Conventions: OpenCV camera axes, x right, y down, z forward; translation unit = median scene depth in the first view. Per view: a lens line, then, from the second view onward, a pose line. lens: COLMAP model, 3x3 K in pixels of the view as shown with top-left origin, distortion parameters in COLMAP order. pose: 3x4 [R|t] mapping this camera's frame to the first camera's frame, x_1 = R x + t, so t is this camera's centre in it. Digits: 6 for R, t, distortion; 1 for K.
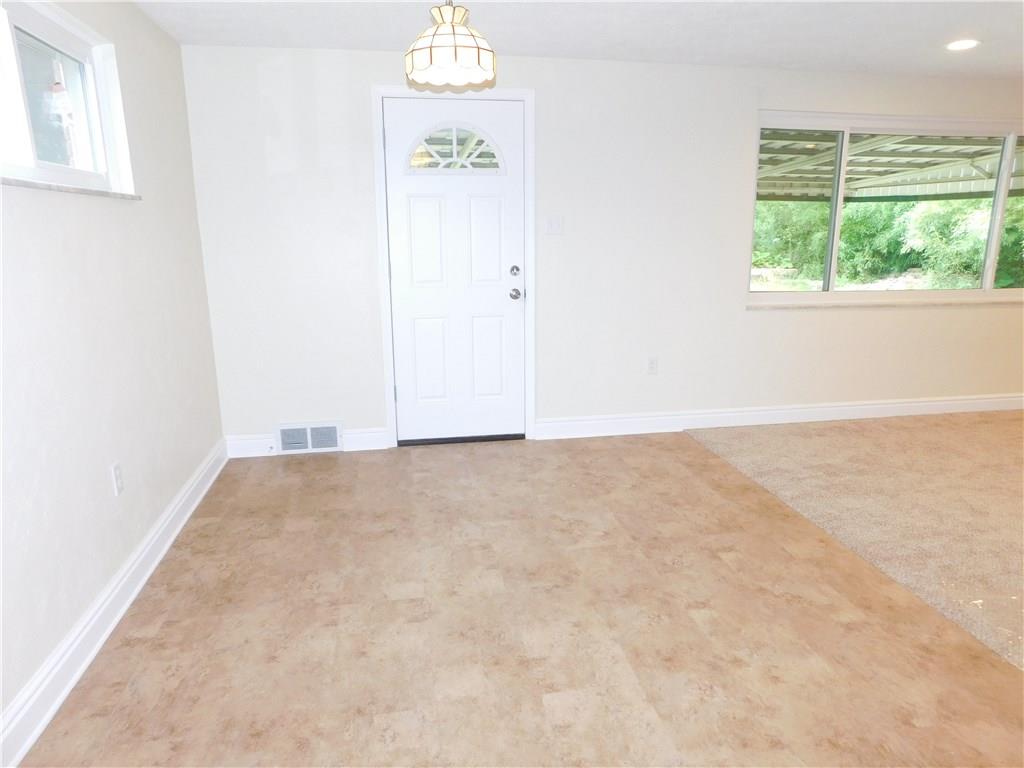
lens RADIAL K [[680.4, 0, 514.0], [0, 680.4, 386.6], [0, 0, 1]] dist [-0.044396, 0.022731]
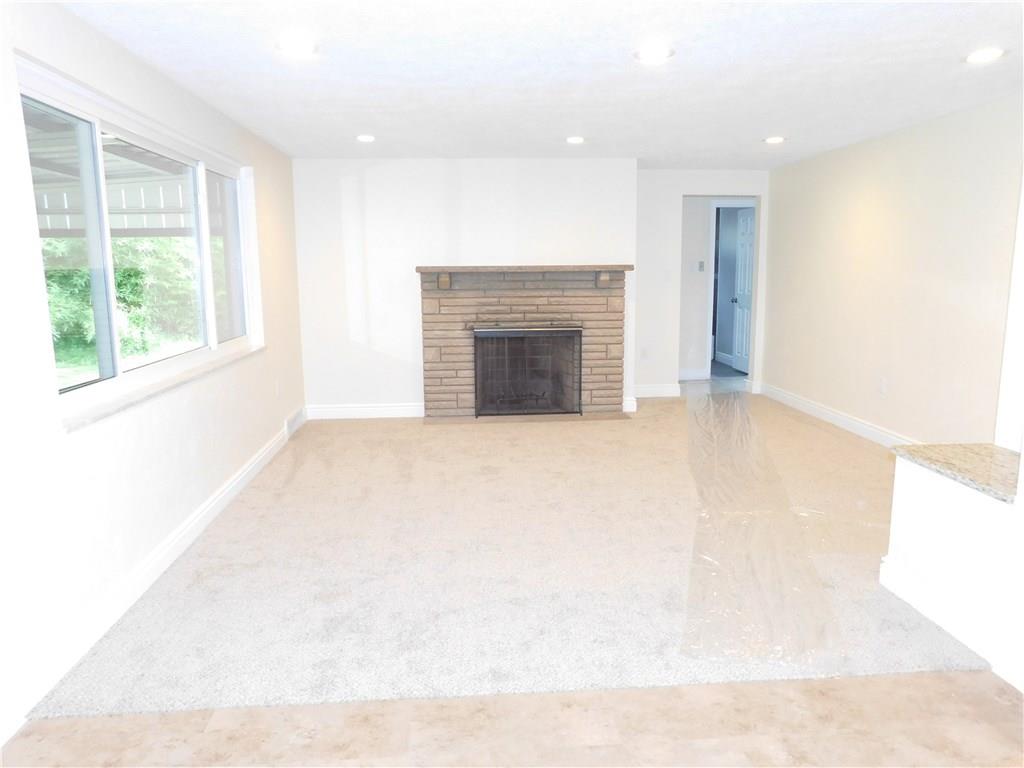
lens RADIAL K [[730.6, 0, 514.3], [0, 730.6, 387.0], [0, 0, 1]] dist [-0.006484, 0.014981]
pose [[0.084252, -0.165111, 0.982670, -0.197416], [0.225690, 0.963710, 0.142575, -0.167619], [-0.970549, 0.209766, 0.118459, 0.645916]]
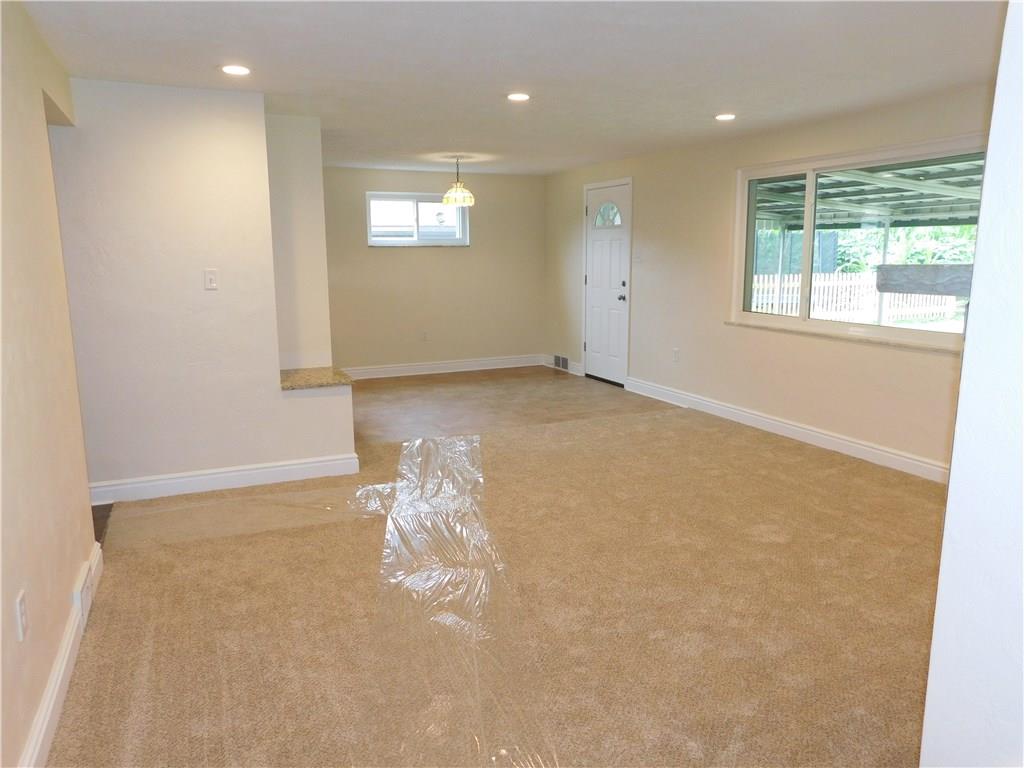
lens RADIAL K [[730.6, 0, 510.1], [0, 730.6, 383.1], [0, 0, 1]] dist [-0.006484, 0.014981]
pose [[0.215191, 0.174308, -0.960890, 1.764233], [-0.206225, 0.969864, 0.129752, -0.113406], [0.954549, 0.170238, 0.244652, 0.345764]]
